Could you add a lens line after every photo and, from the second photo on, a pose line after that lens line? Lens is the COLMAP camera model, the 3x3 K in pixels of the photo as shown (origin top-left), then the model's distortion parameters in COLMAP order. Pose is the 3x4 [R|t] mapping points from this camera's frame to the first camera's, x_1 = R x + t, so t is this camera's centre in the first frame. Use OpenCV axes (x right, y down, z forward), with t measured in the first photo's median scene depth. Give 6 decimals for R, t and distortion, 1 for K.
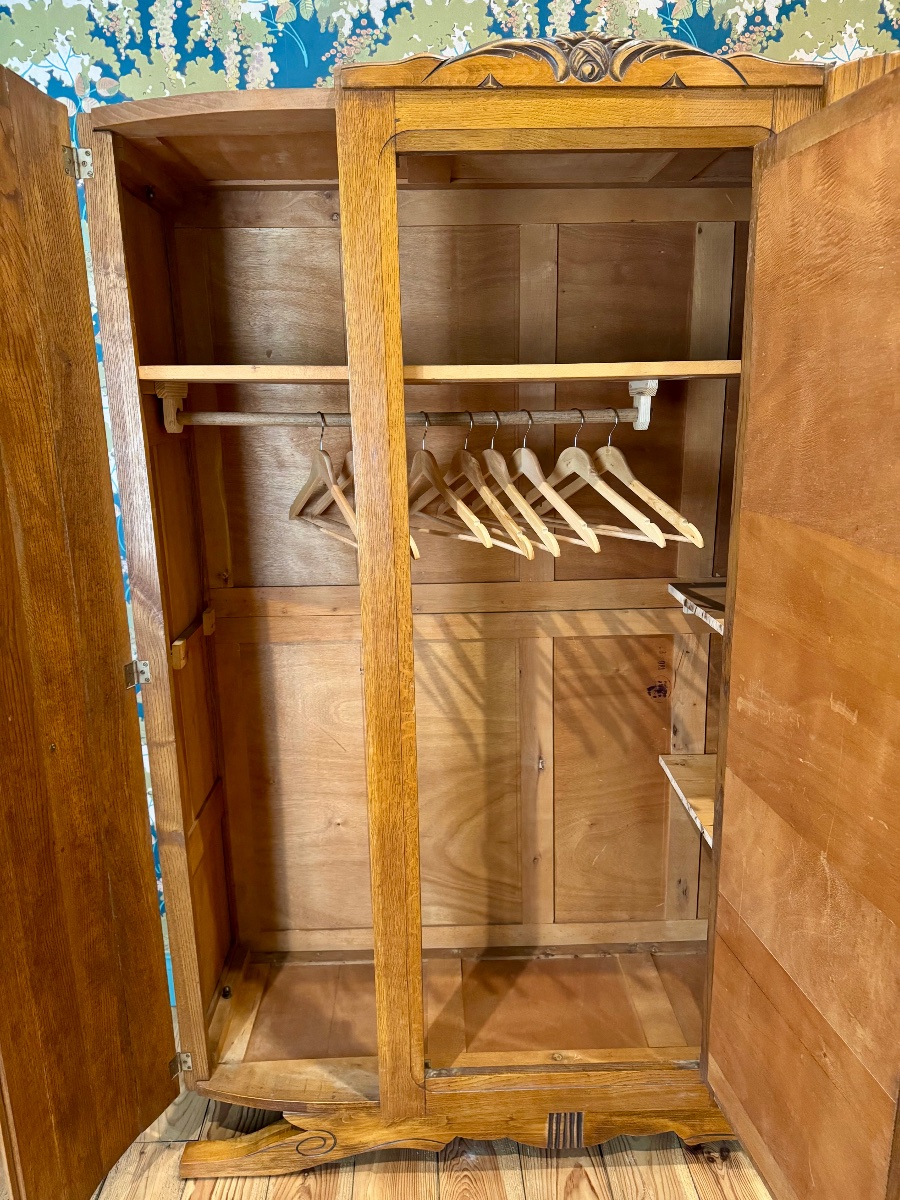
lens RADIAL K [[843.2, 0, 450.0], [0, 843.2, 600.0], [0, 0, 1]] dist [0.046284, -0.052128]
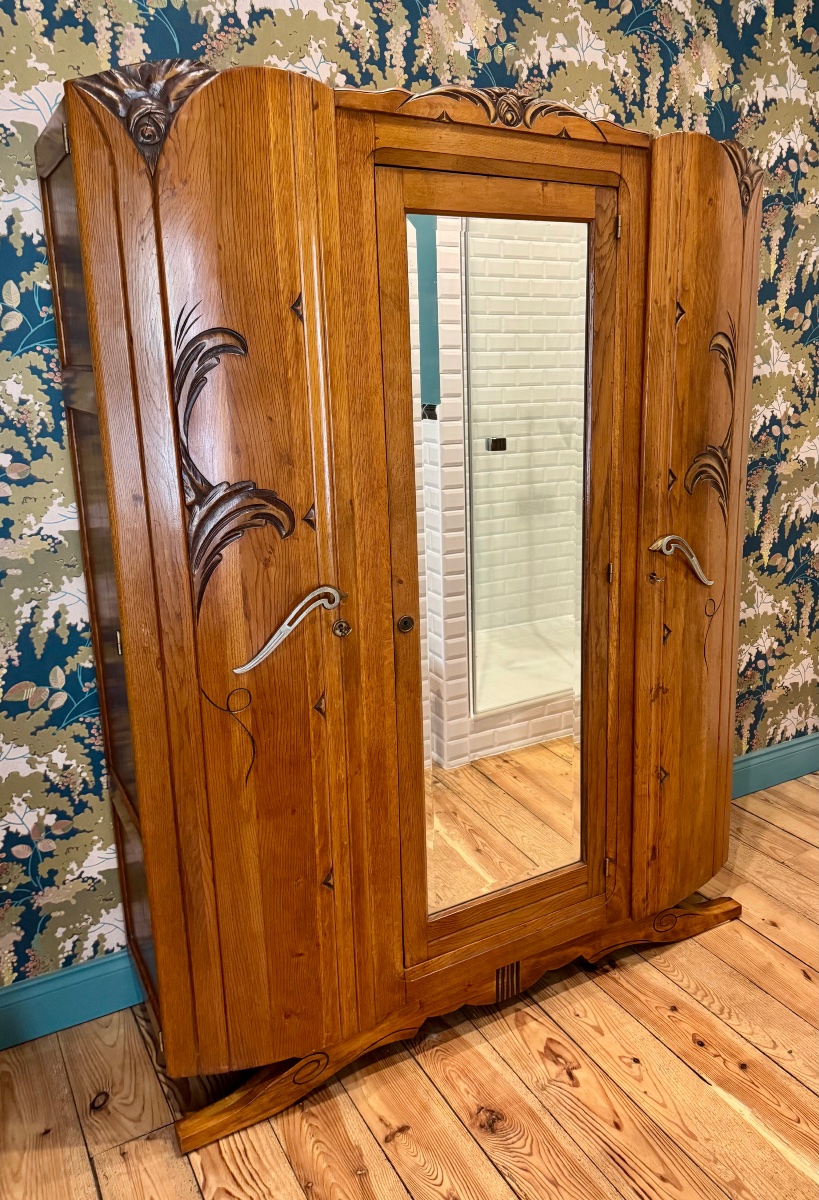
lens RADIAL K [[906.9, 0, 461.8], [0, 906.9, 566.5], [0, 0, 1]] dist [0.043052, -0.047726]
pose [[0.876671, -0.104448, 0.469616, -0.460187], [0.115149, 0.993330, 0.005970, 0.032756], [-0.467107, 0.048842, 0.882851, -0.122992]]
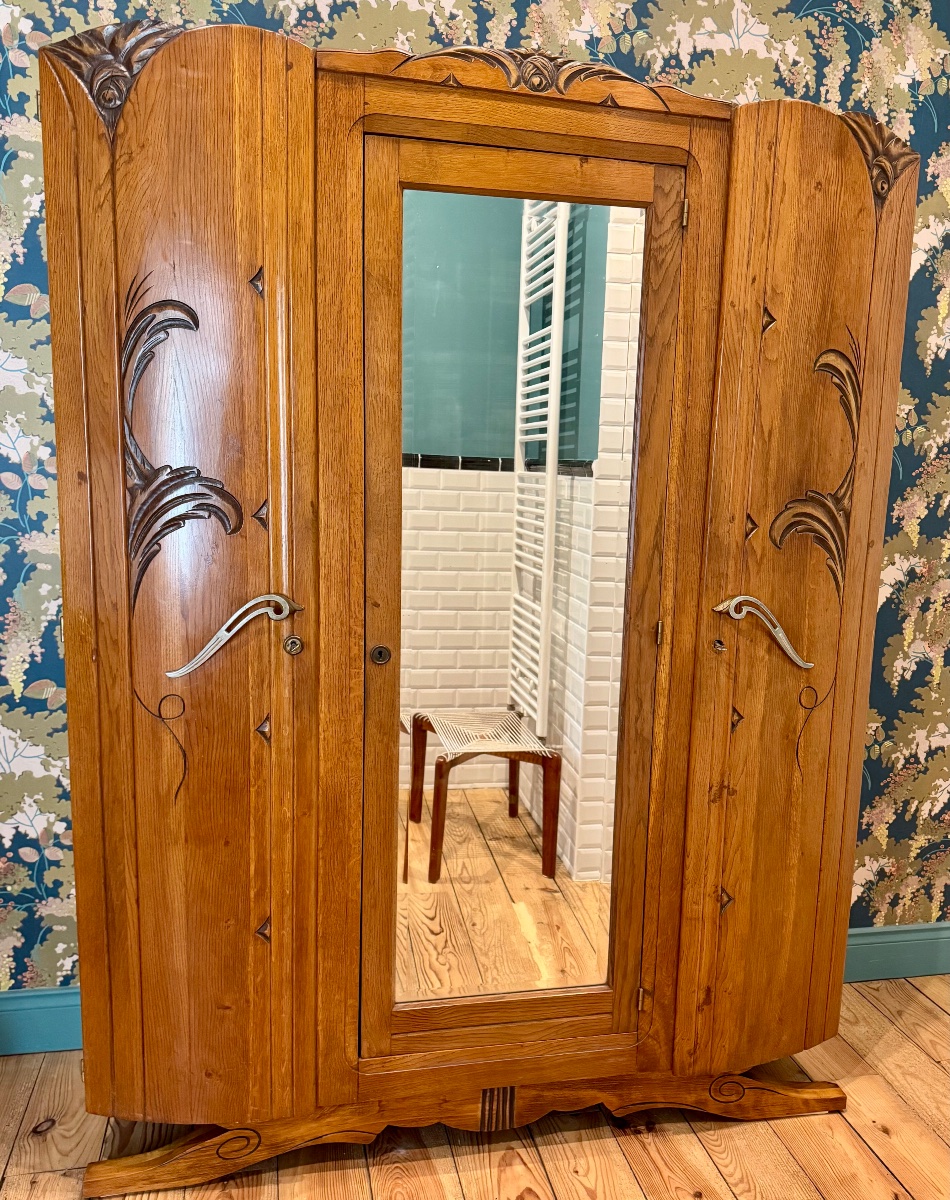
lens RADIAL K [[997.8, 0, 517.5], [0, 997.8, 633.4], [0, 0, 1]] dist [0.037779, -0.043605]
pose [[0.978780, 0.016647, 0.204237, -0.091161], [-0.002548, 0.997606, -0.069102, 0.149794], [-0.204899, 0.067115, 0.976479, -0.186291]]
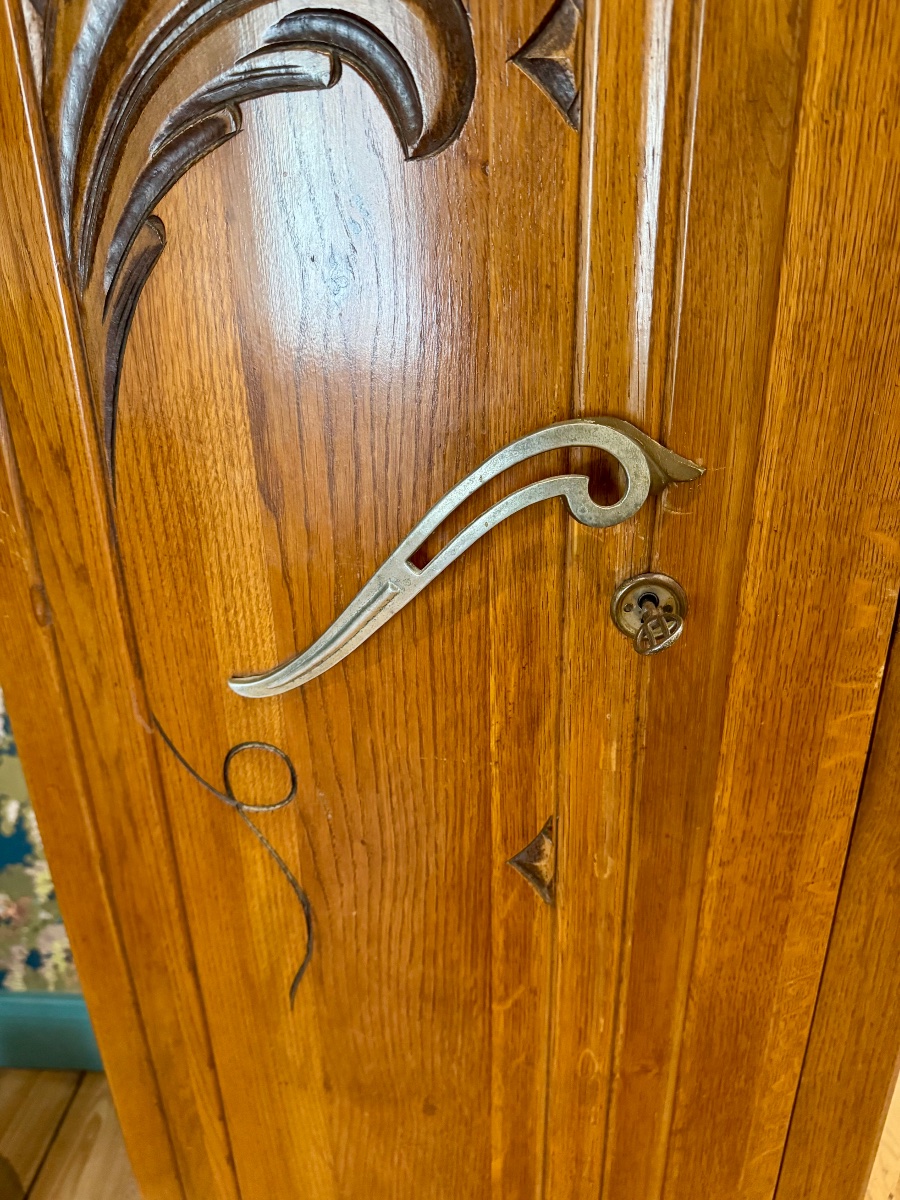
lens RADIAL K [[843.2, 0, 450.0], [0, 843.2, 600.0], [0, 0, 1]] dist [0.046284, -0.052128]
pose [[0.996807, 0.029821, -0.074070, -0.144485], [-0.016987, 0.985606, 0.168201, 0.052550], [0.078019, -0.166406, 0.982966, 0.616023]]
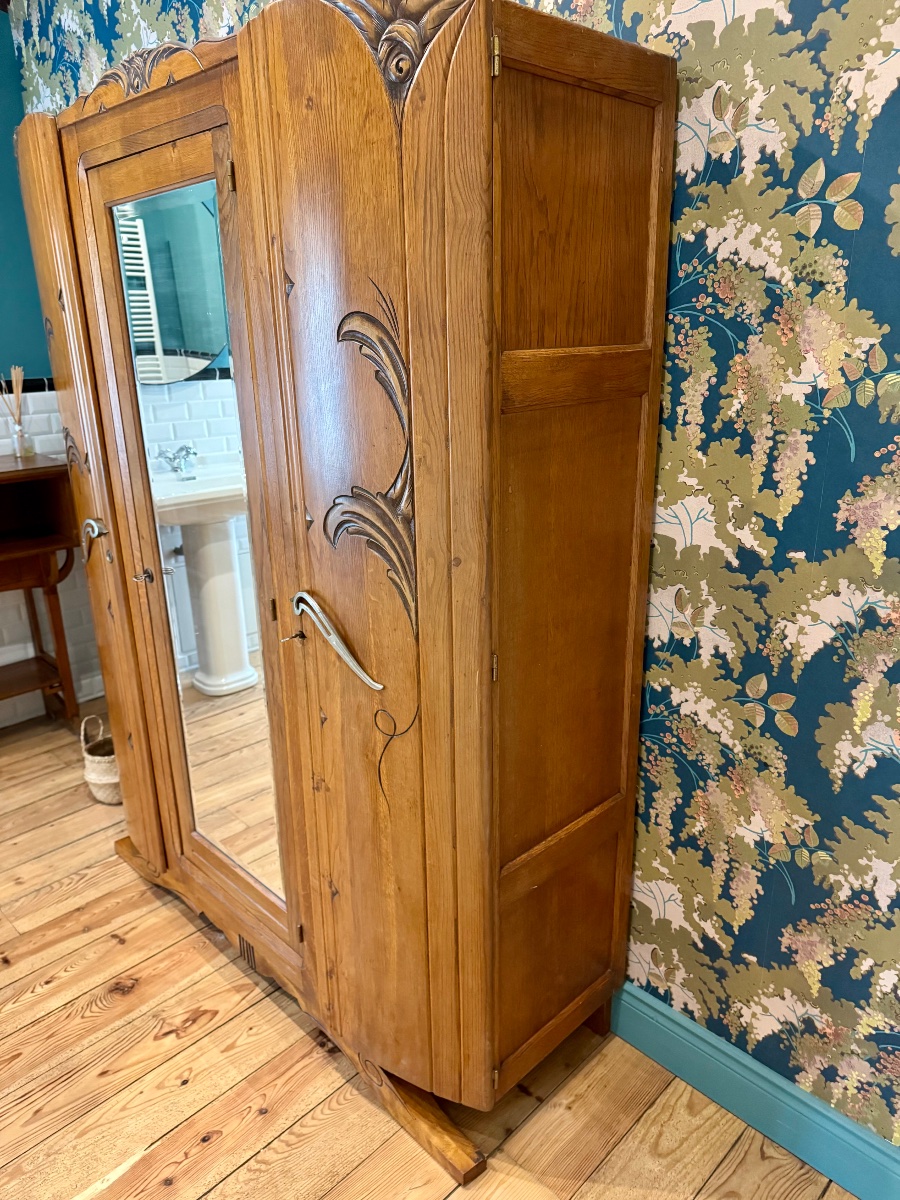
lens RADIAL K [[843.2, 0, 450.0], [0, 843.2, 600.0], [0, 0, 1]] dist [0.046284, -0.052128]
pose [[0.684043, 0.233406, -0.691091, 1.085047], [-0.165051, 0.972379, 0.165039, -0.129238], [0.710523, 0.001172, 0.703673, 0.337128]]
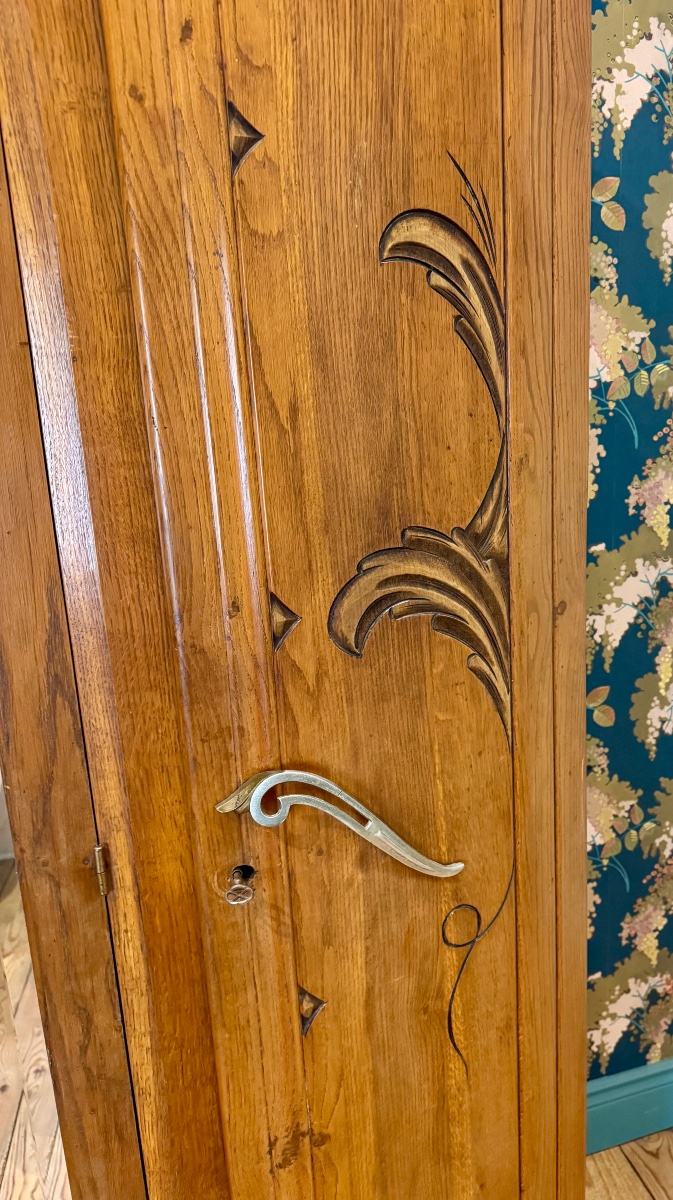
lens RADIAL K [[837.6, 0, 450.2], [0, 837.6, 597.5], [0, 0, 1]] dist [0.118571, -0.190445]
pose [[0.954586, -0.077969, 0.287552, 0.346155], [0.084291, 0.996394, -0.009649, -0.045611], [-0.285763, 0.033449, 0.957716, 0.405202]]
